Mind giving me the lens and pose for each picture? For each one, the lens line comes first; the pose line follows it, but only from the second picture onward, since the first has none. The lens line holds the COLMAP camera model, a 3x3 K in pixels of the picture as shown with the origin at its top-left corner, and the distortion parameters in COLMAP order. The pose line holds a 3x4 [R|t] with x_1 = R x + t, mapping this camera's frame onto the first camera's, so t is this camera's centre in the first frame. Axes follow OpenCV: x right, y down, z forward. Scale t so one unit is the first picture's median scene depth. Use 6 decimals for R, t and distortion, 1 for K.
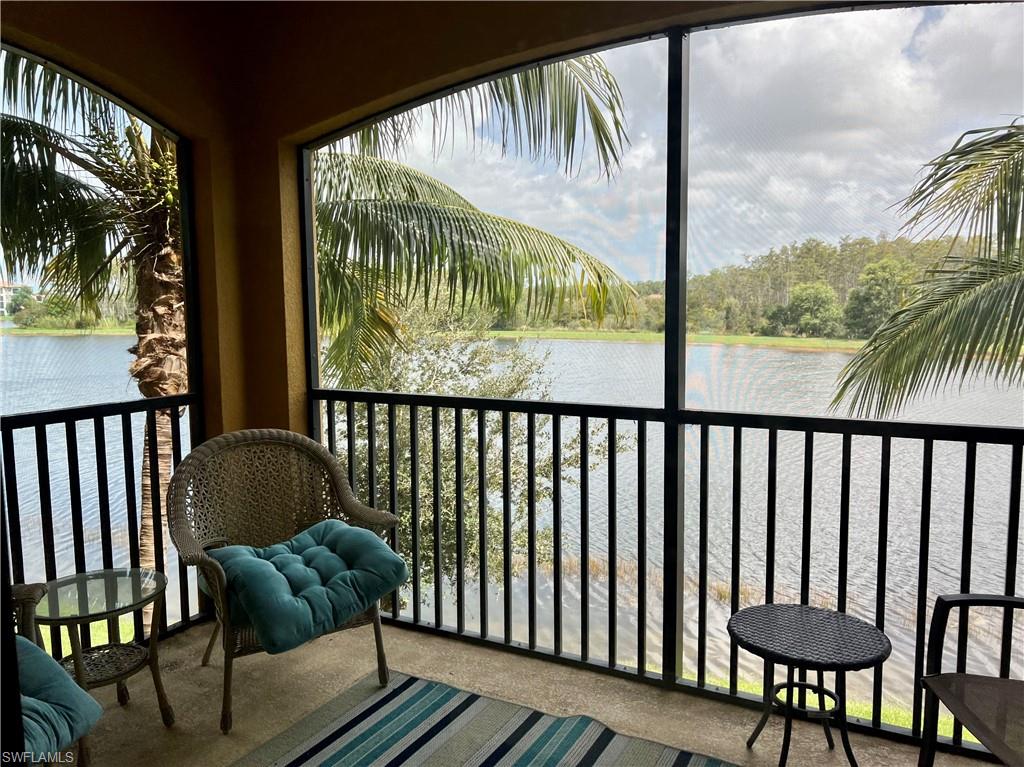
lens RADIAL K [[787.3, 0, 512.0], [0, 787.3, 383.5], [0, 0, 1]] dist [0.049685, -0.061609]
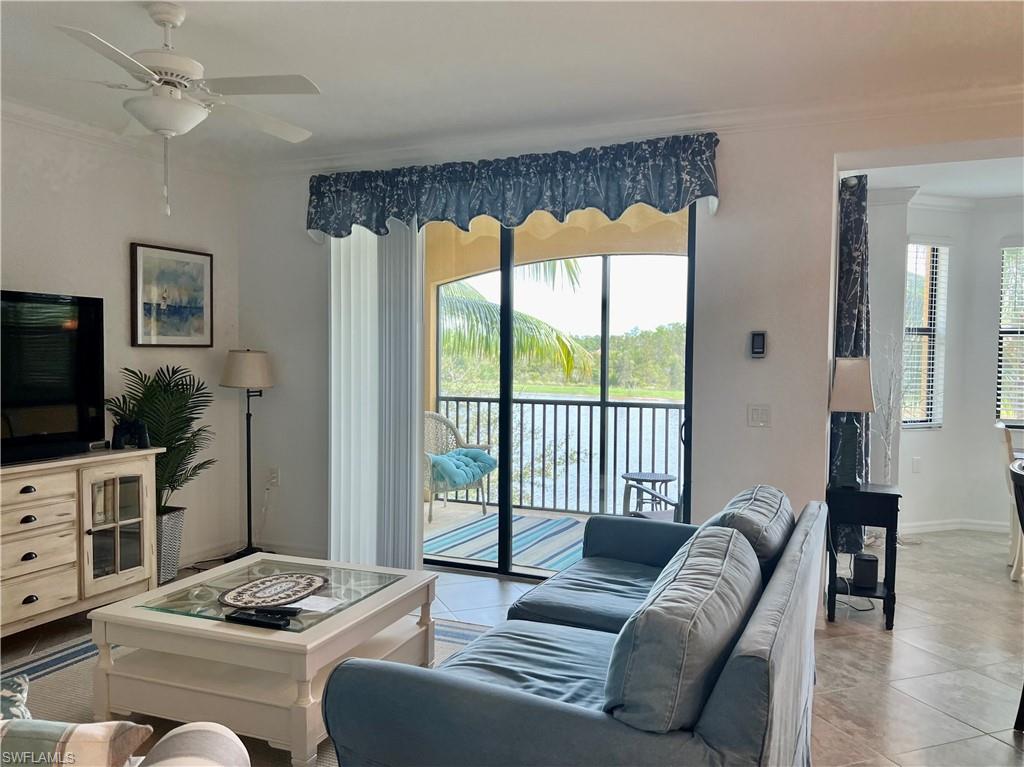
lens RADIAL K [[787.3, 0, 512.0], [0, 787.3, 383.5], [0, 0, 1]] dist [0.049685, -0.061609]
pose [[0.997720, 0.017612, 0.065153, -0.246471], [-0.013253, 0.997682, -0.066749, 0.144306], [-0.066177, 0.065733, 0.995640, -1.452575]]
